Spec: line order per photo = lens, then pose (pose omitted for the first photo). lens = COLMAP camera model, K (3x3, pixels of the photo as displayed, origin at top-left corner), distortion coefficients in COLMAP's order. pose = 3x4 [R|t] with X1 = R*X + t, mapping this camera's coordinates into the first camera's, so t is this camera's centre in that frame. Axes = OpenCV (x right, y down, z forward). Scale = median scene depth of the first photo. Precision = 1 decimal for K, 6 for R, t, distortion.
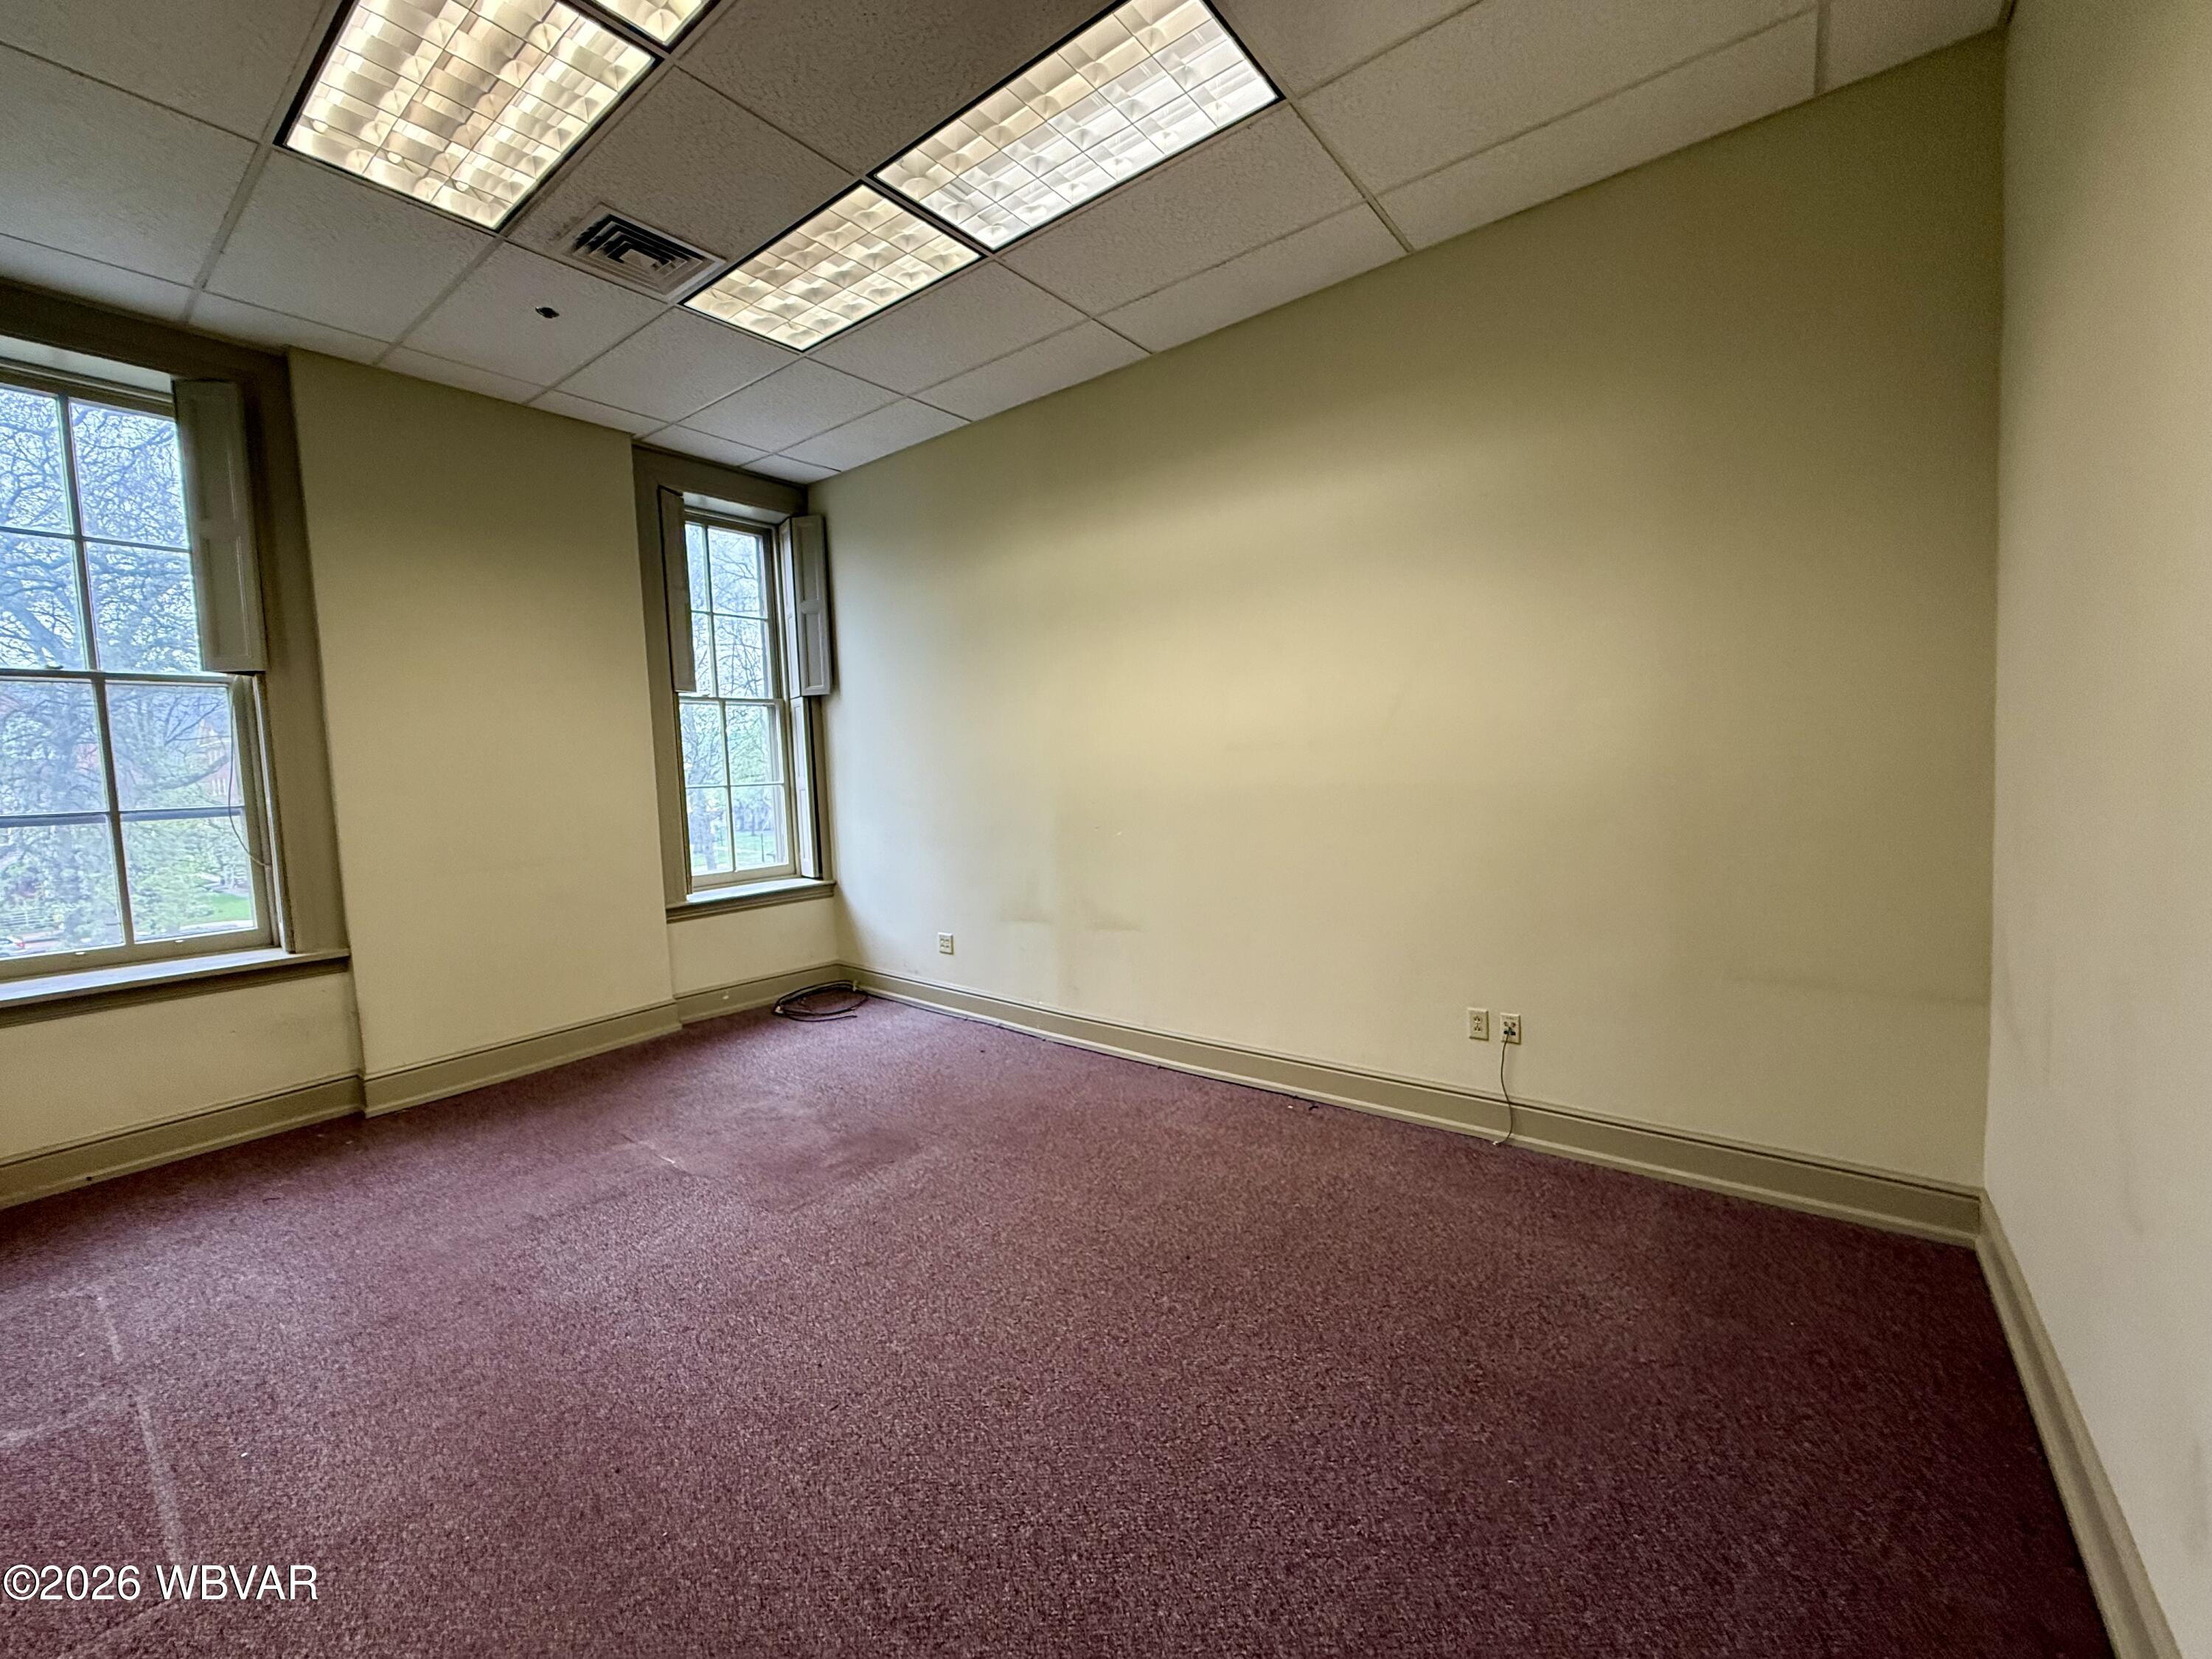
lens RADIAL K [[886.1, 0, 1092.8], [0, 886.1, 817.5], [0, 0, 1]] dist [-0.000365, -0.000702]
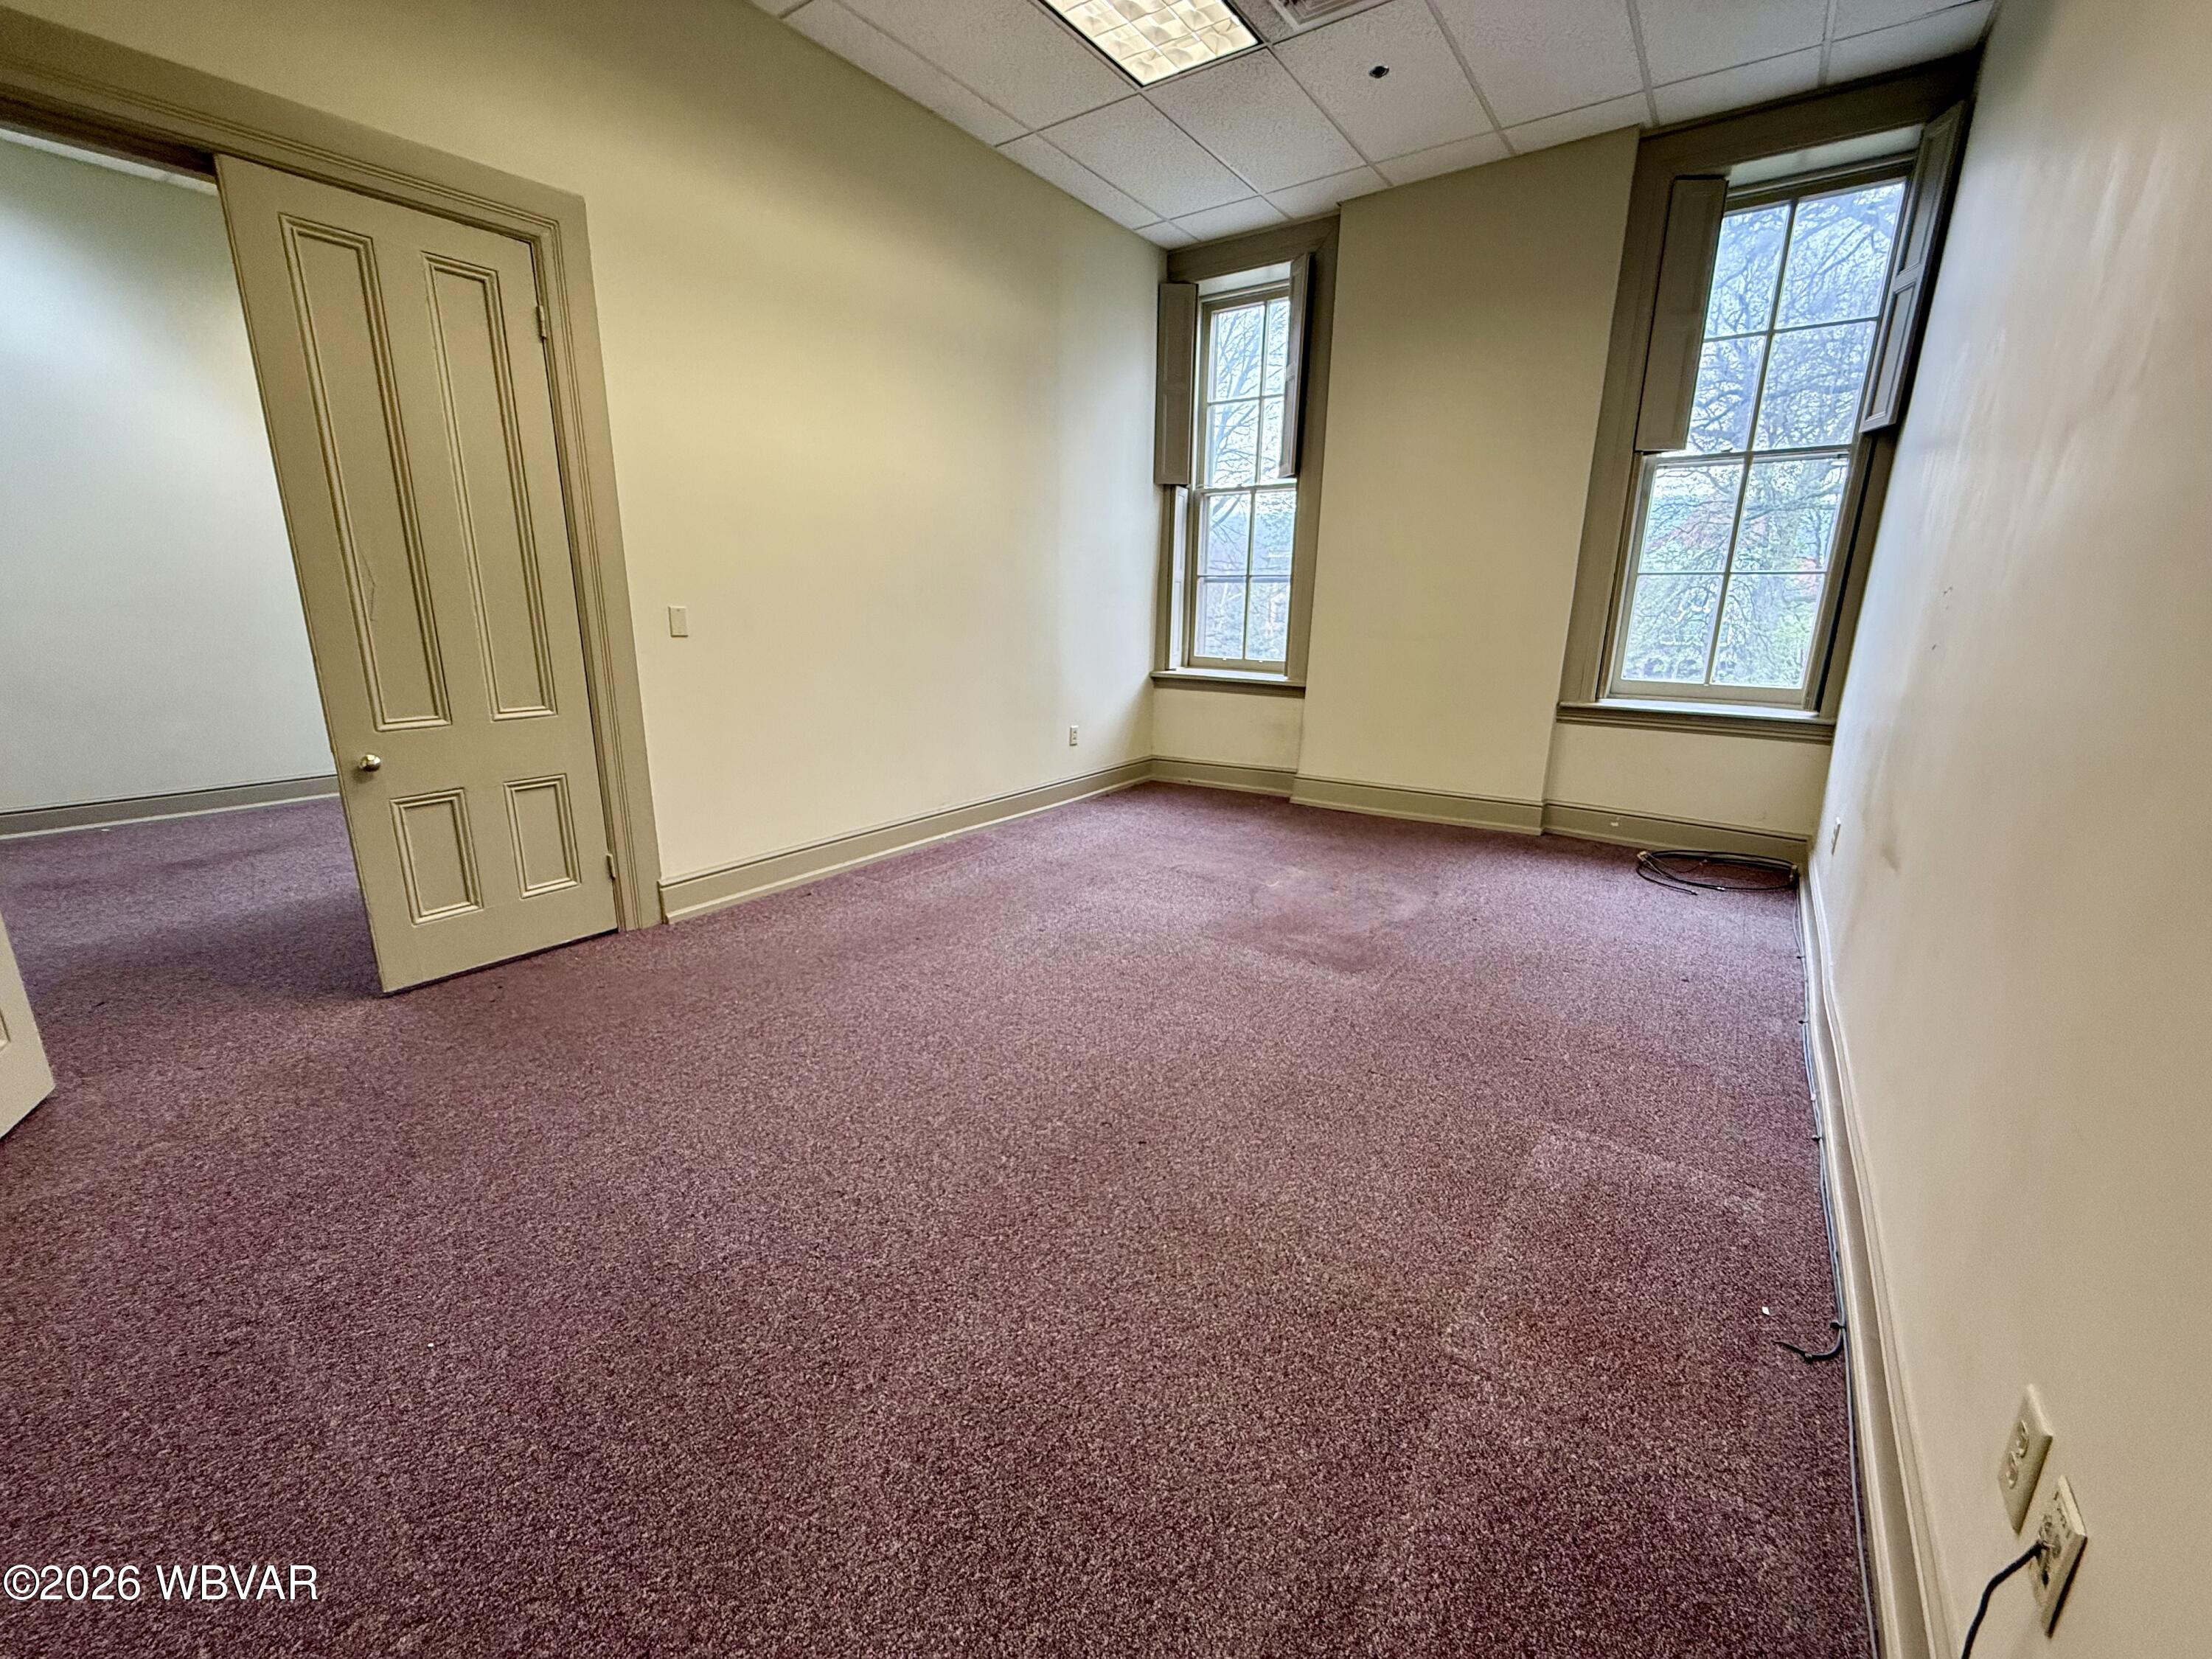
lens RADIAL K [[886.1, 0, 1115.0], [0, 886.1, 829.0], [0, 0, 1]] dist [-0.000365, -0.000702]
pose [[0.038862, 0.278715, -0.959587, 0.545541], [-0.075668, 0.958376, 0.275299, 0.008173], [0.996375, 0.061911, 0.058334, 0.631402]]
